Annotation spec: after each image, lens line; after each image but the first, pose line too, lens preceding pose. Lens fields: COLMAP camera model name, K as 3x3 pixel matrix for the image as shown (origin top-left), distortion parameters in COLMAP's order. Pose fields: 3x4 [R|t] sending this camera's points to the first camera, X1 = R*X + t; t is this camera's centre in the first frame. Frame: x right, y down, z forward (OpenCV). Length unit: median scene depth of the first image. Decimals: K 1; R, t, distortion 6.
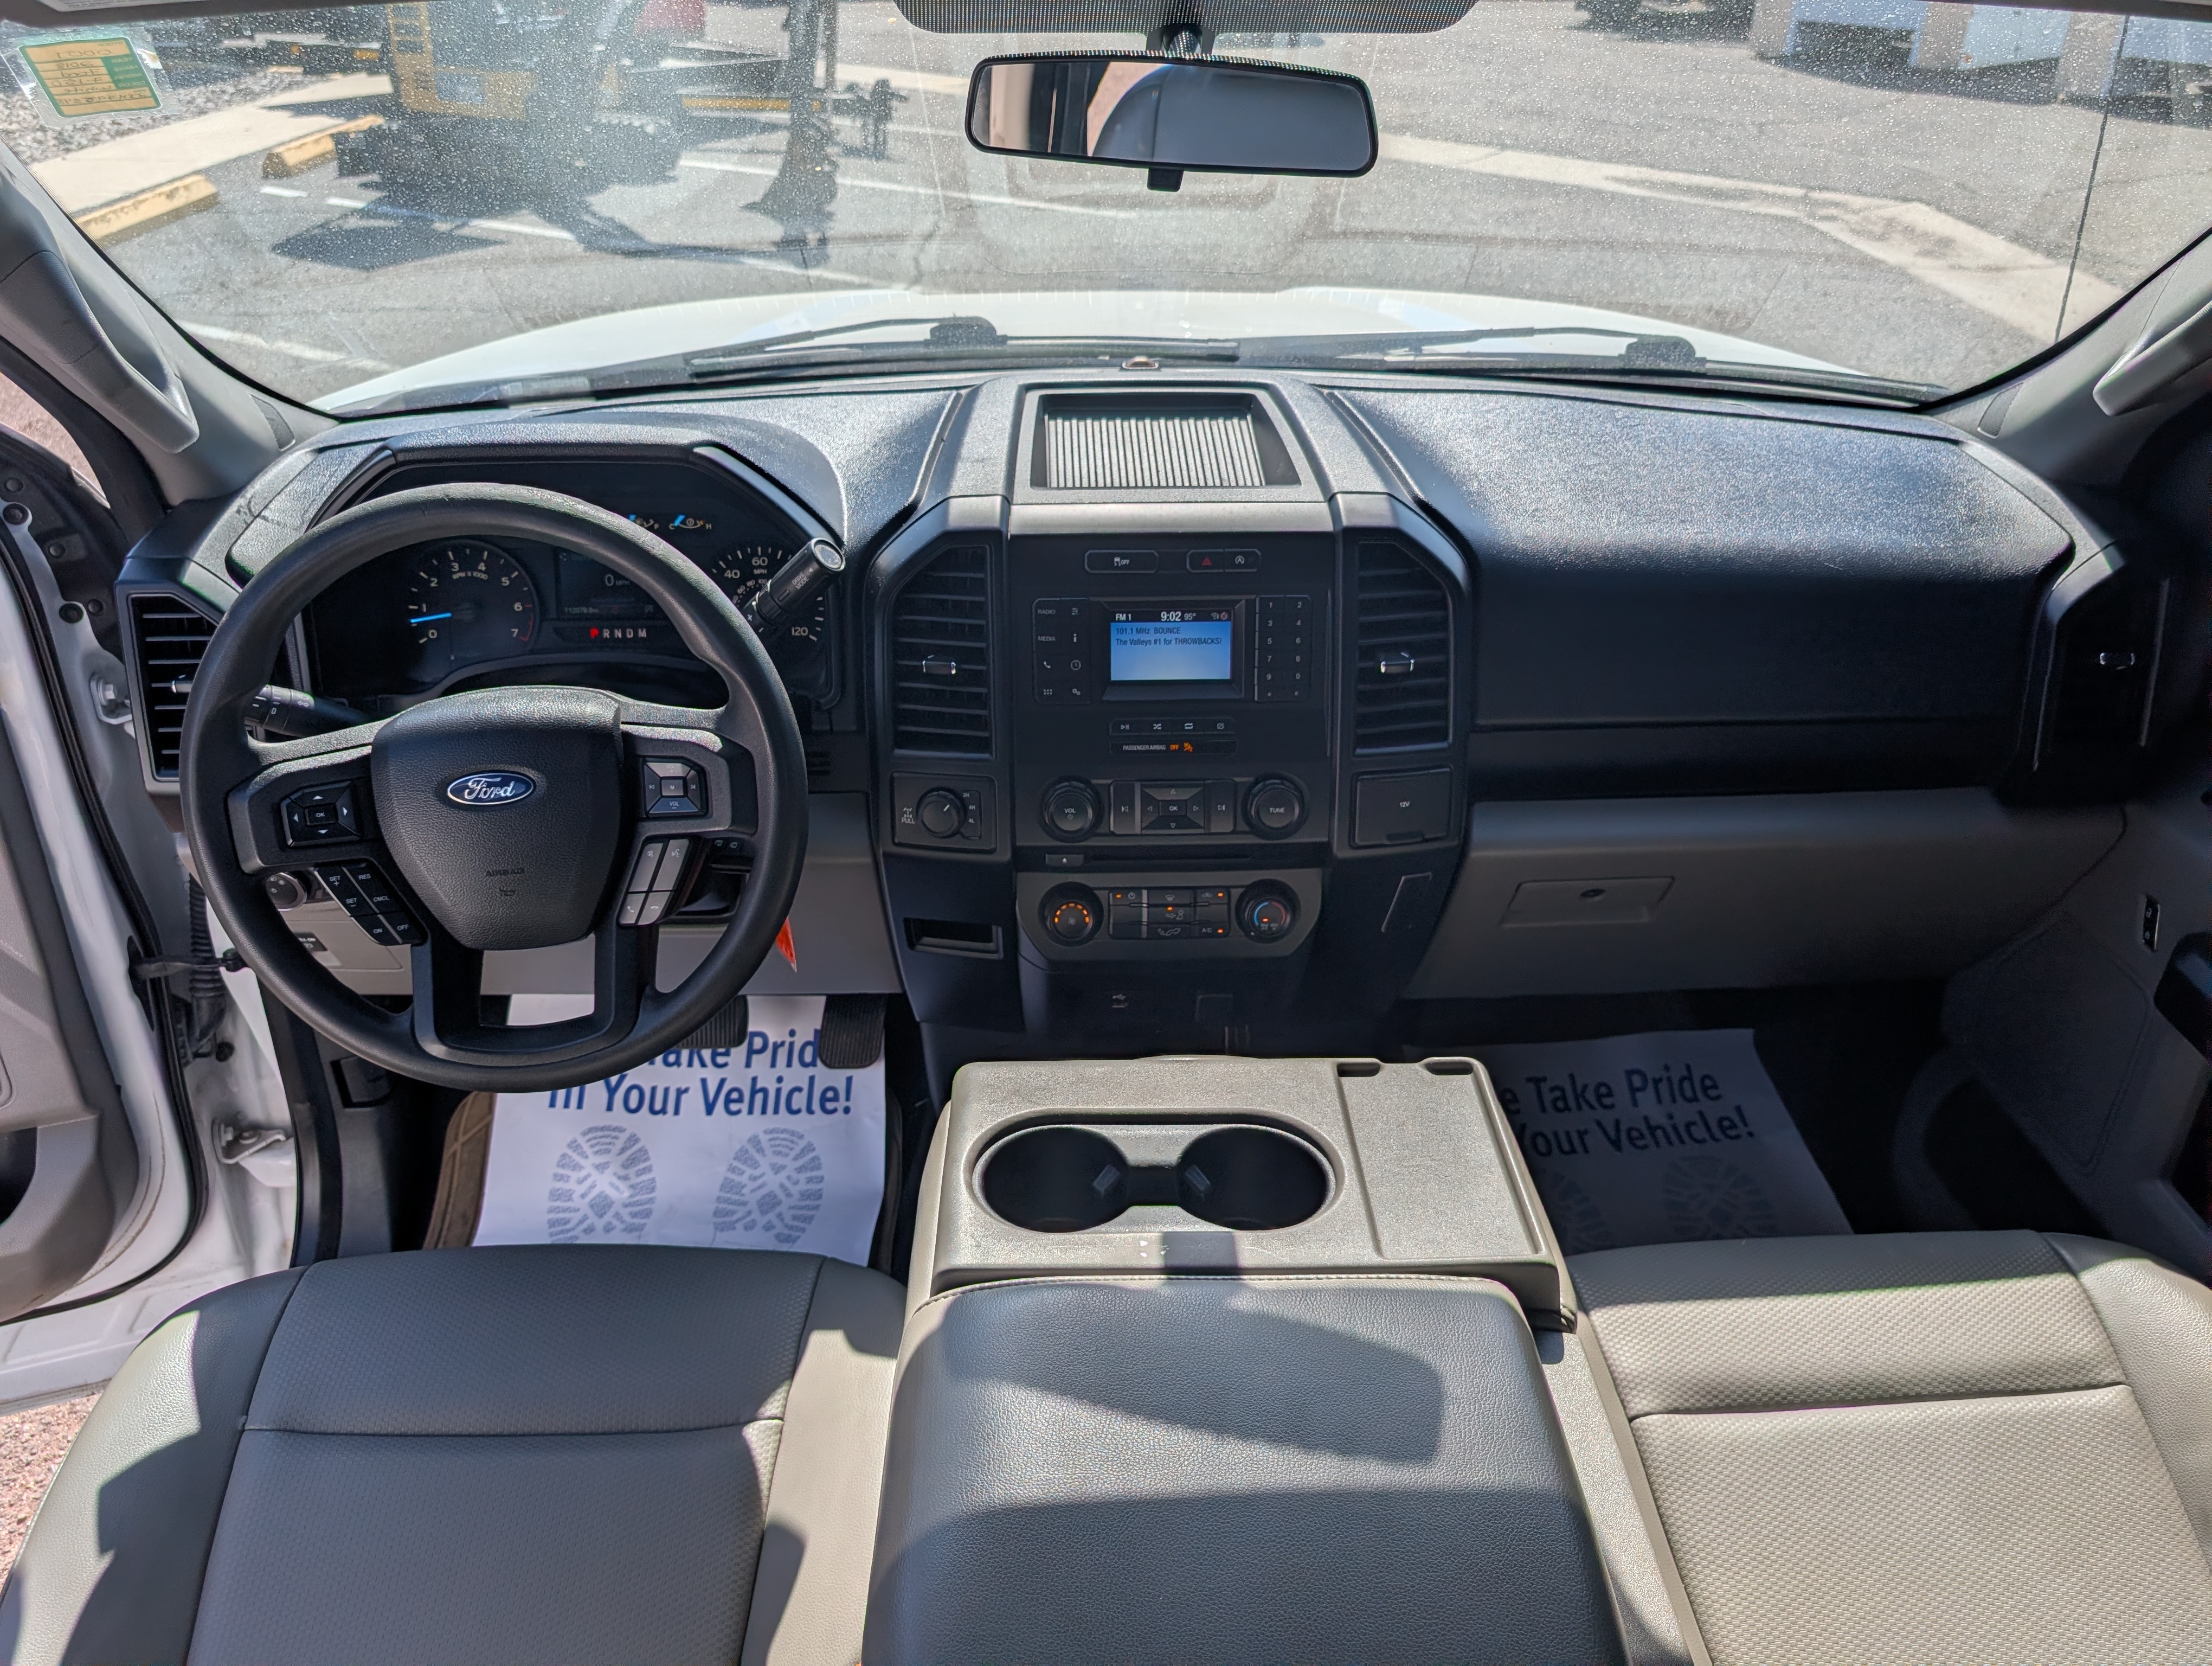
lens RADIAL K [[1557.1, 0, 1106.0], [0, 1557.1, 833.0], [0, 0, 1]] dist [-0.001813, -0.002332]
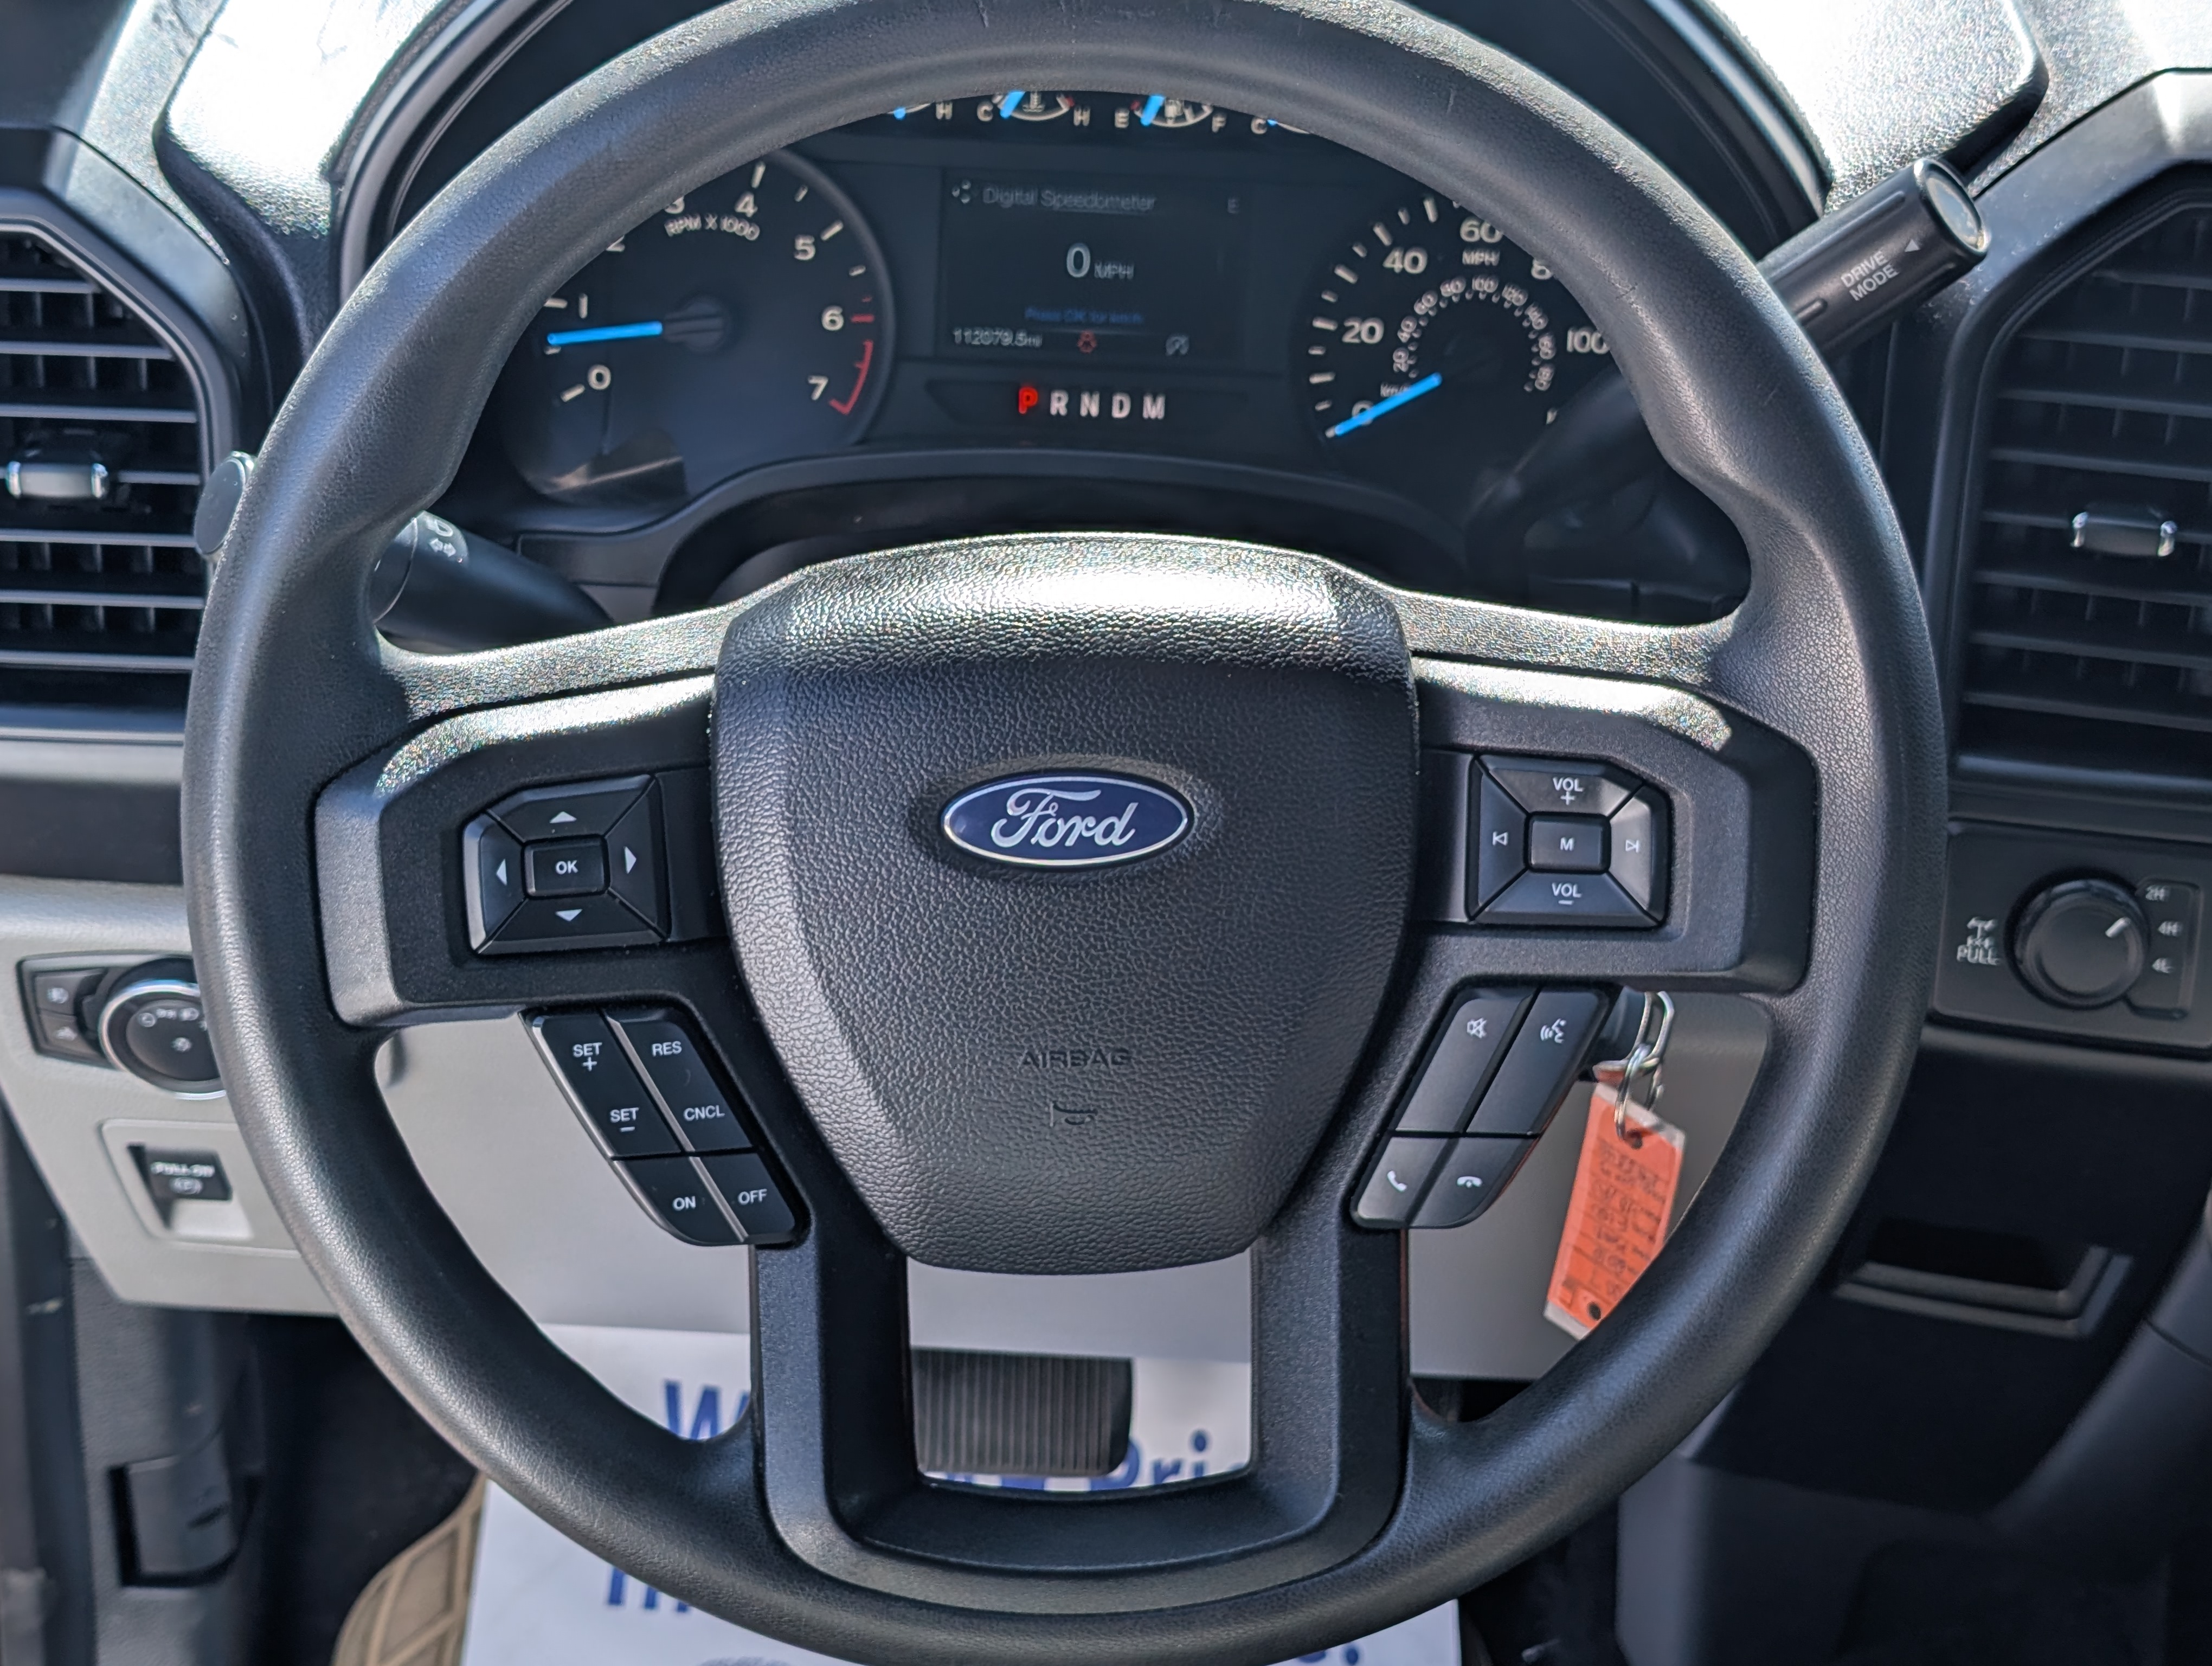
lens RADIAL K [[3319.9, 0, 1106.0], [0, 3319.9, 833.0], [0, 0, 1]] dist [0.317030, -1.610094]
pose [[0.998445, 0.054388, -0.012196, -0.366179], [-0.054627, 0.998303, -0.020188, -0.010600], [0.011077, 0.020823, 0.999722, 0.241414]]
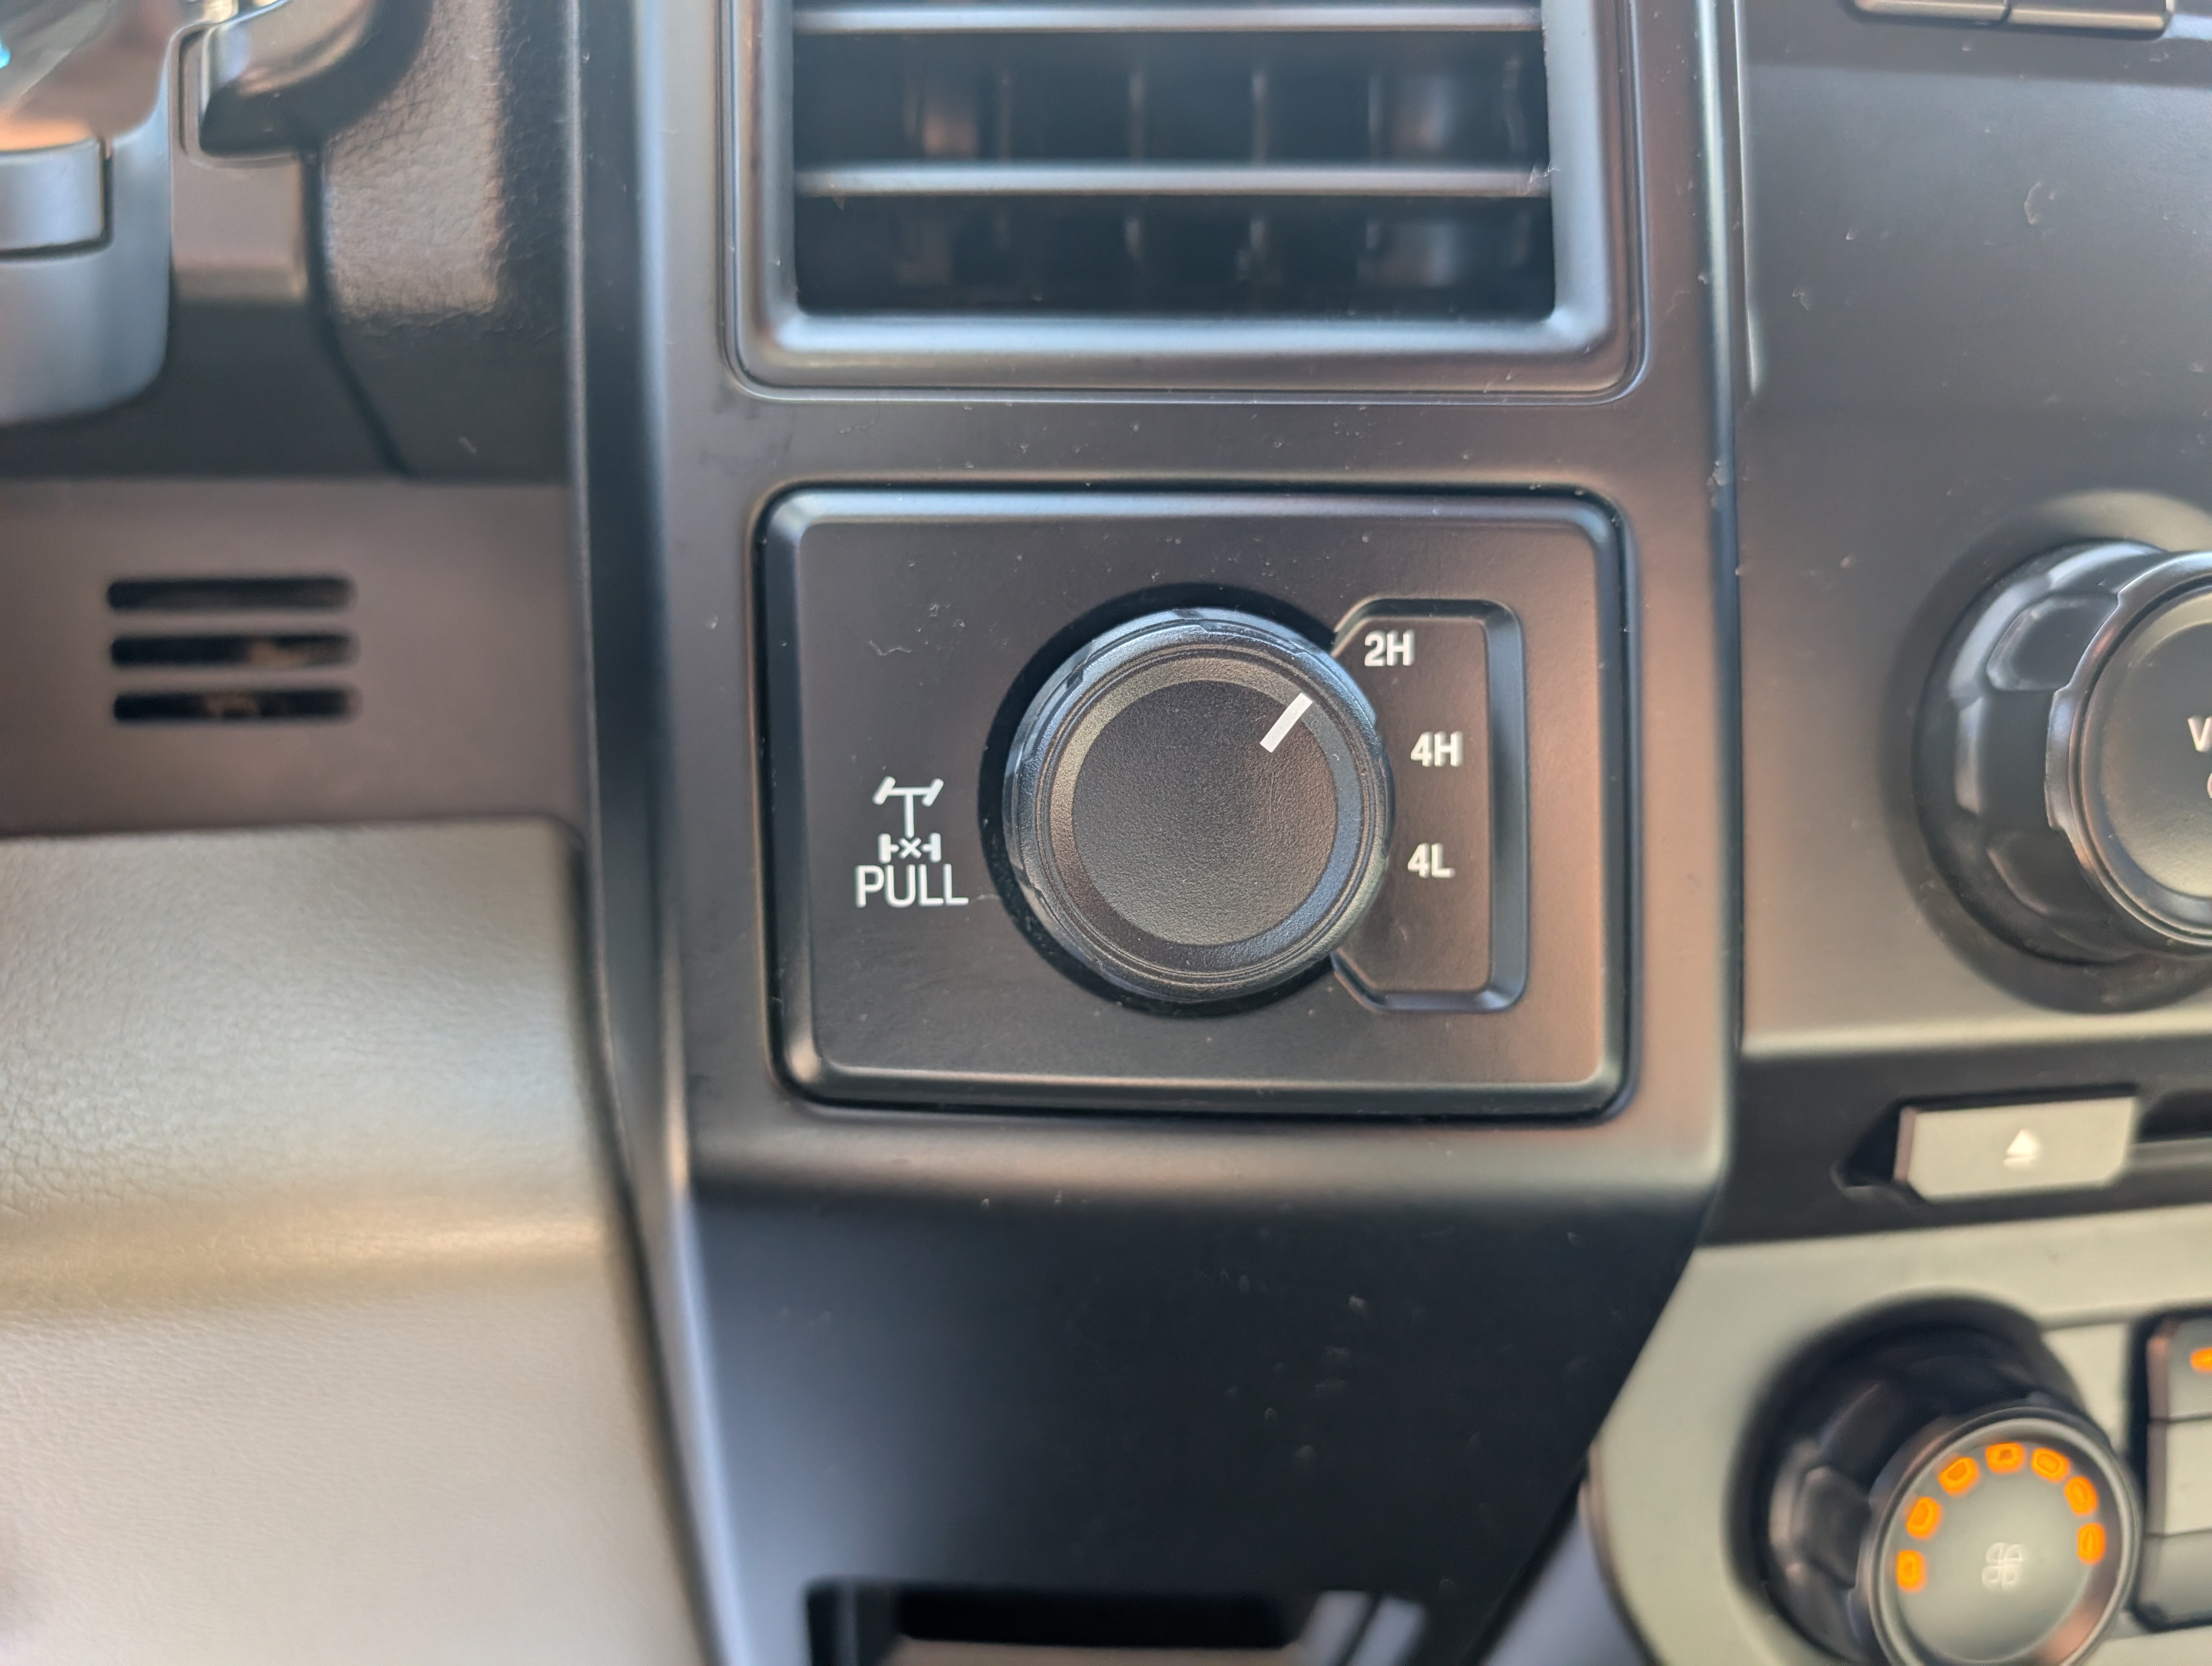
lens RADIAL K [[1606.1, 0, 1108.4], [0, 1606.1, 815.6], [0, 0, 1]] dist [0.007917, -0.006186]
pose [[0.988112, -0.016486, 0.152852, -0.148144], [0.041466, 0.985966, -0.161714, 0.009009], [-0.148040, 0.166129, 0.974928, 0.995534]]
